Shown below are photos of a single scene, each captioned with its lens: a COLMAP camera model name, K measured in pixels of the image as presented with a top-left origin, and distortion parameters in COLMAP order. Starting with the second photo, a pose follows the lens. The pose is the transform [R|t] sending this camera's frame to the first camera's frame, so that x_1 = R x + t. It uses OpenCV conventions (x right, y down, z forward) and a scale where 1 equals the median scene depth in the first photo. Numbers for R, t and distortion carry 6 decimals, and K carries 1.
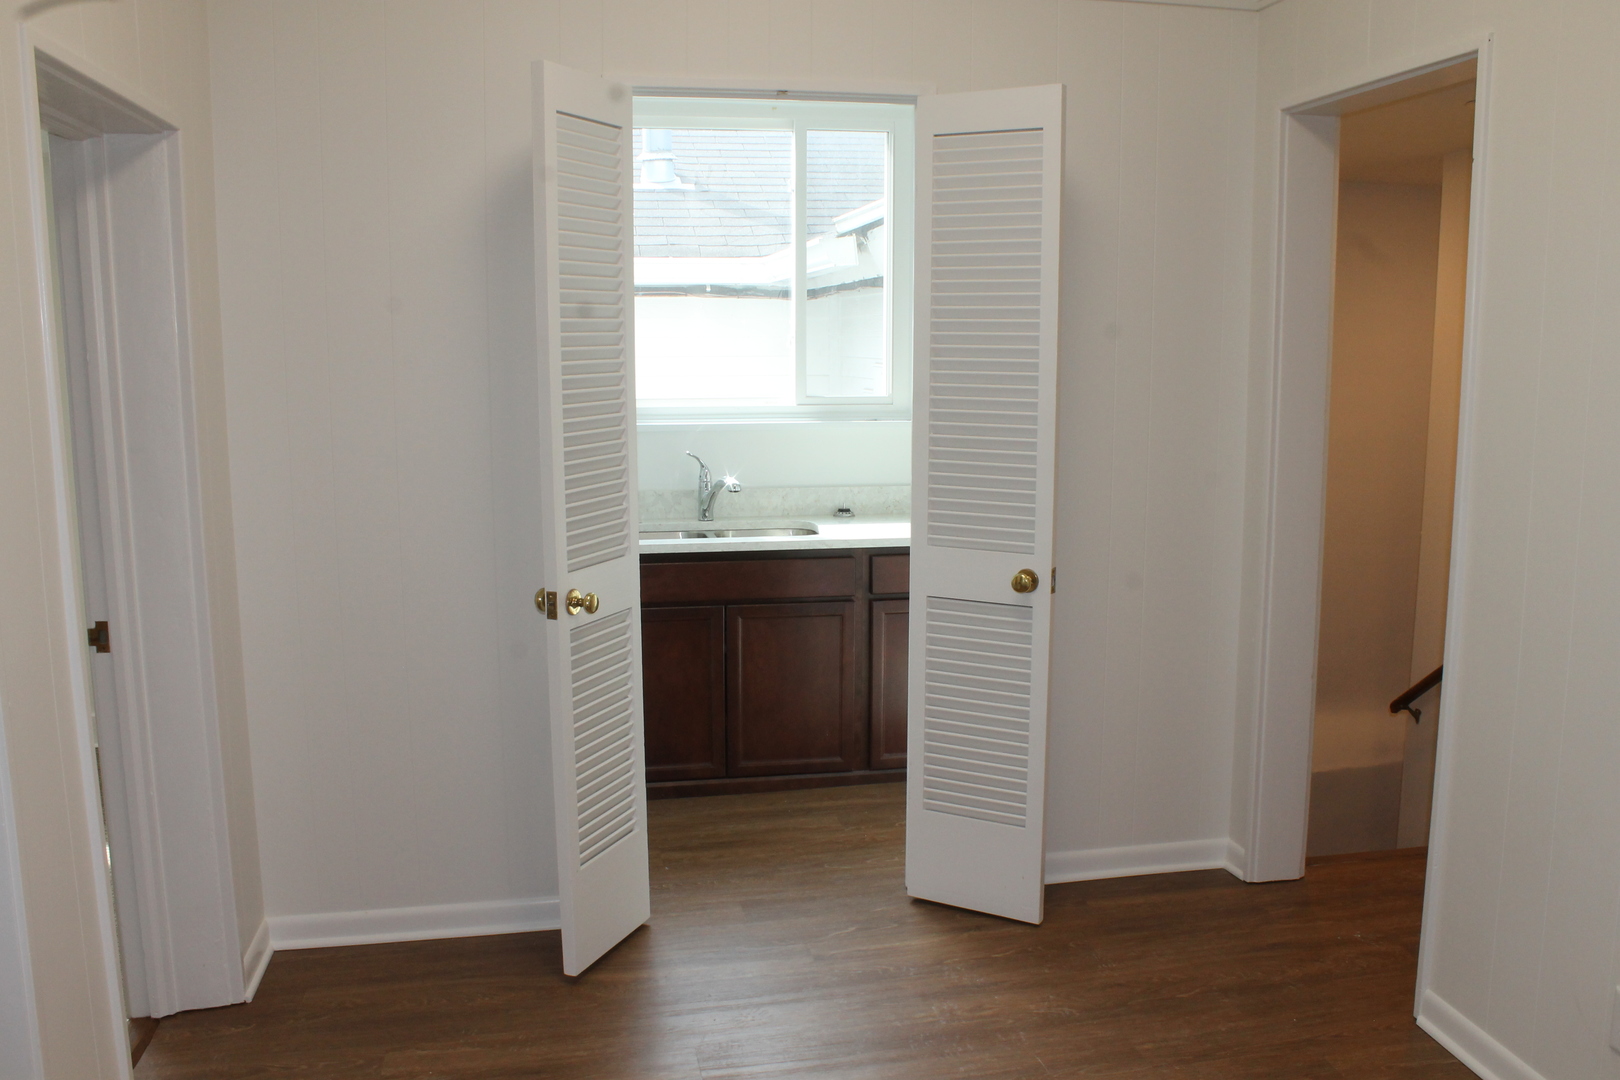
lens RADIAL K [[1369.9, 0, 816.2], [0, 1369.9, 535.7], [0, 0, 1]] dist [-0.145179, 0.120443]
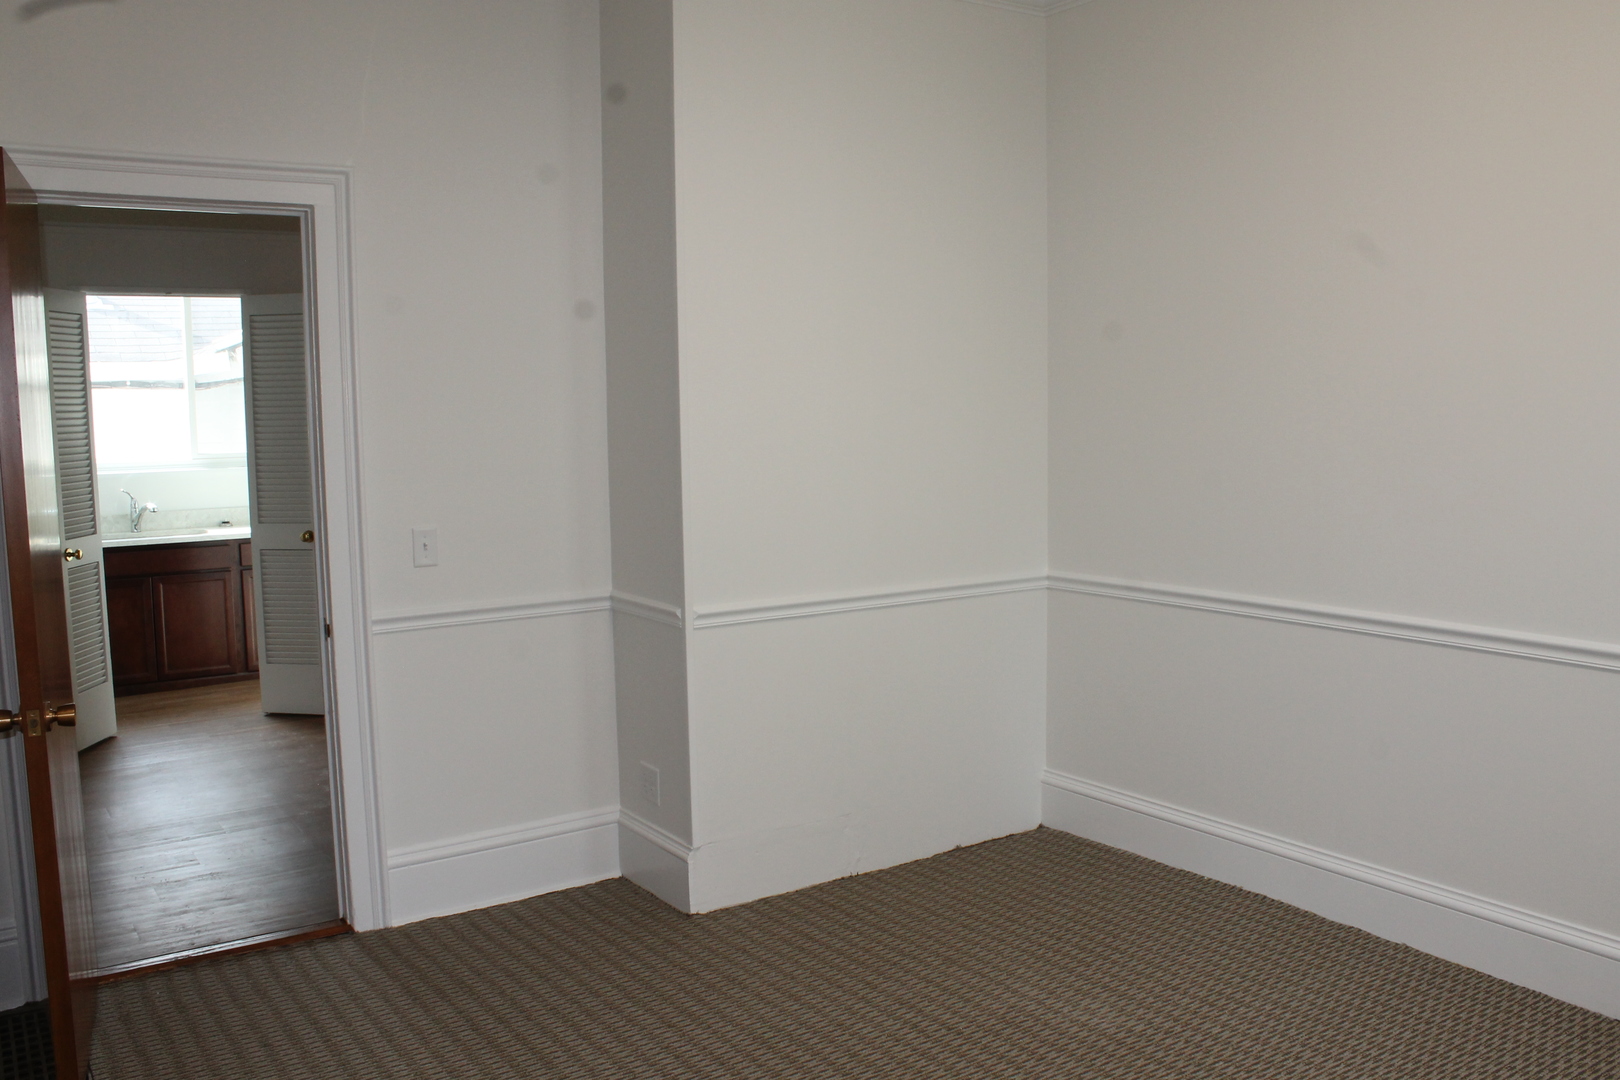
lens RADIAL K [[1369.9, 0, 805.9], [0, 1369.9, 543.7], [0, 0, 1]] dist [-0.145179, 0.120443]
pose [[0.923395, -0.055783, 0.379777, 0.056722], [0.070502, 0.997200, -0.024948, 0.104757], [-0.377321, 0.049812, 0.924742, -0.807591]]
